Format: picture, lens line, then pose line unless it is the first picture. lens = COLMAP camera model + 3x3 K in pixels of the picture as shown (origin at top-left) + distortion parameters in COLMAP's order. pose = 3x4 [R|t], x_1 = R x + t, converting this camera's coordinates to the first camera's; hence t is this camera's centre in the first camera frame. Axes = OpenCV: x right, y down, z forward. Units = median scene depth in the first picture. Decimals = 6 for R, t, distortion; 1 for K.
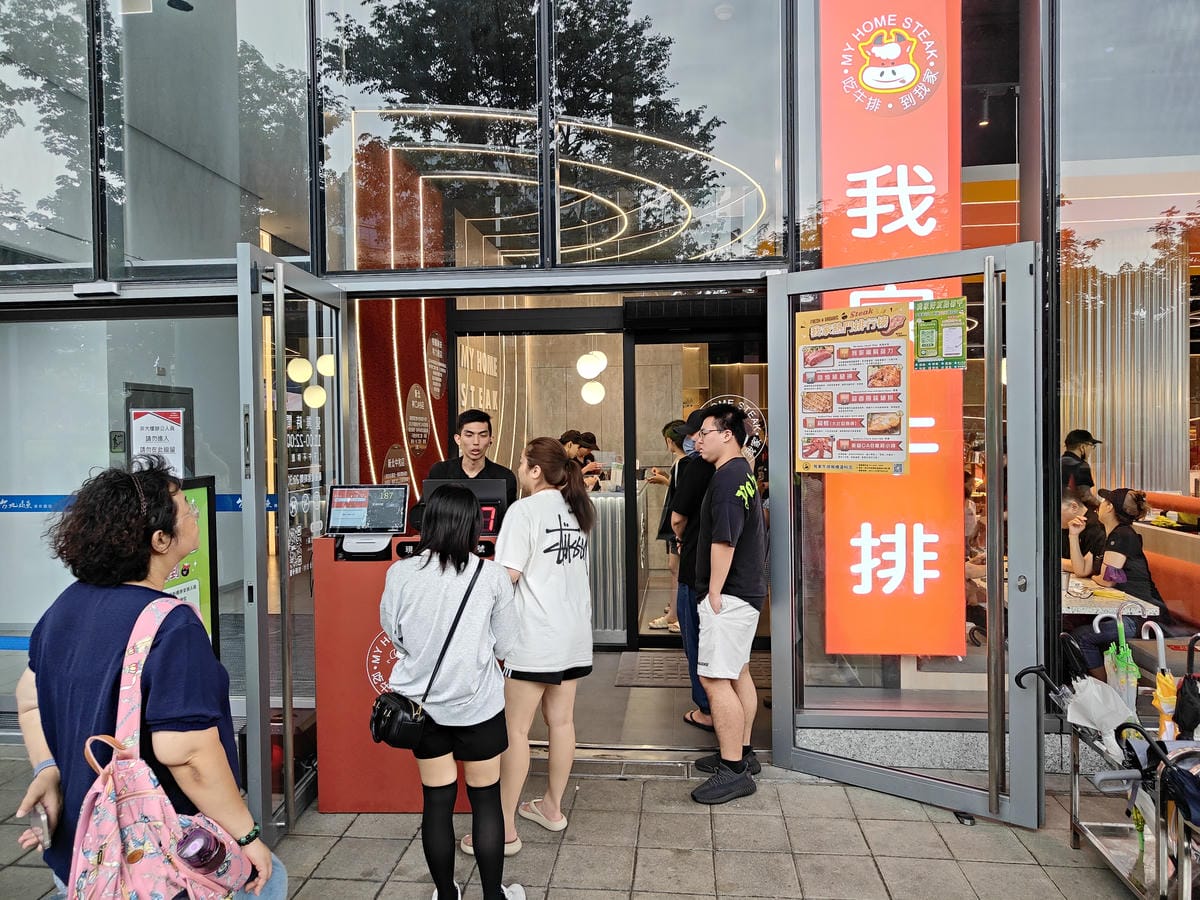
lens RADIAL K [[842.8, 0, 601.4], [0, 842.8, 449.3], [0, 0, 1]] dist [0.005423, 0.000524]
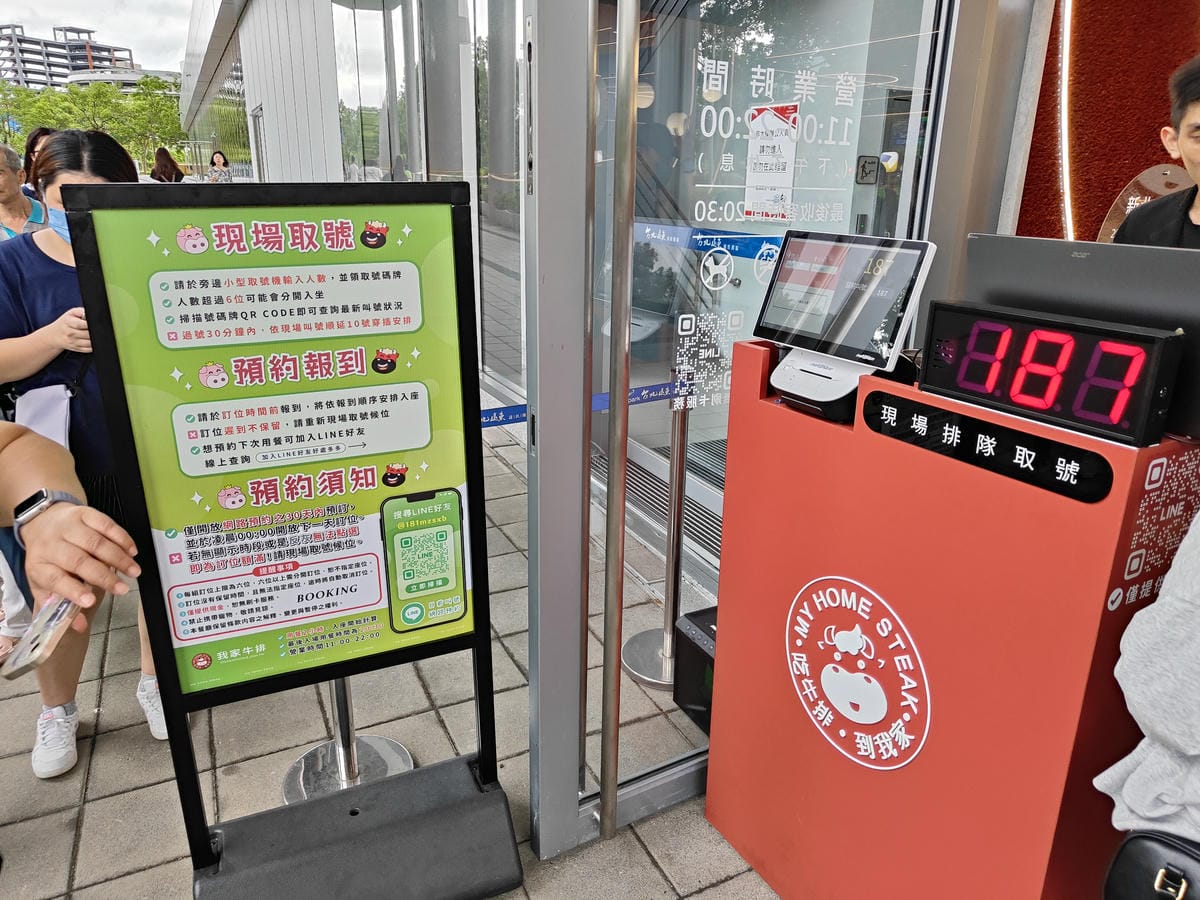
lens RADIAL K [[842.8, 0, 601.3], [0, 842.8, 449.8], [0, 0, 1]] dist [0.005423, 0.000524]
pose [[0.520055, 0.282167, -0.806179, 0.018362], [-0.045575, 0.951679, 0.303693, 0.022852], [0.852916, -0.121196, 0.507785, 0.686283]]
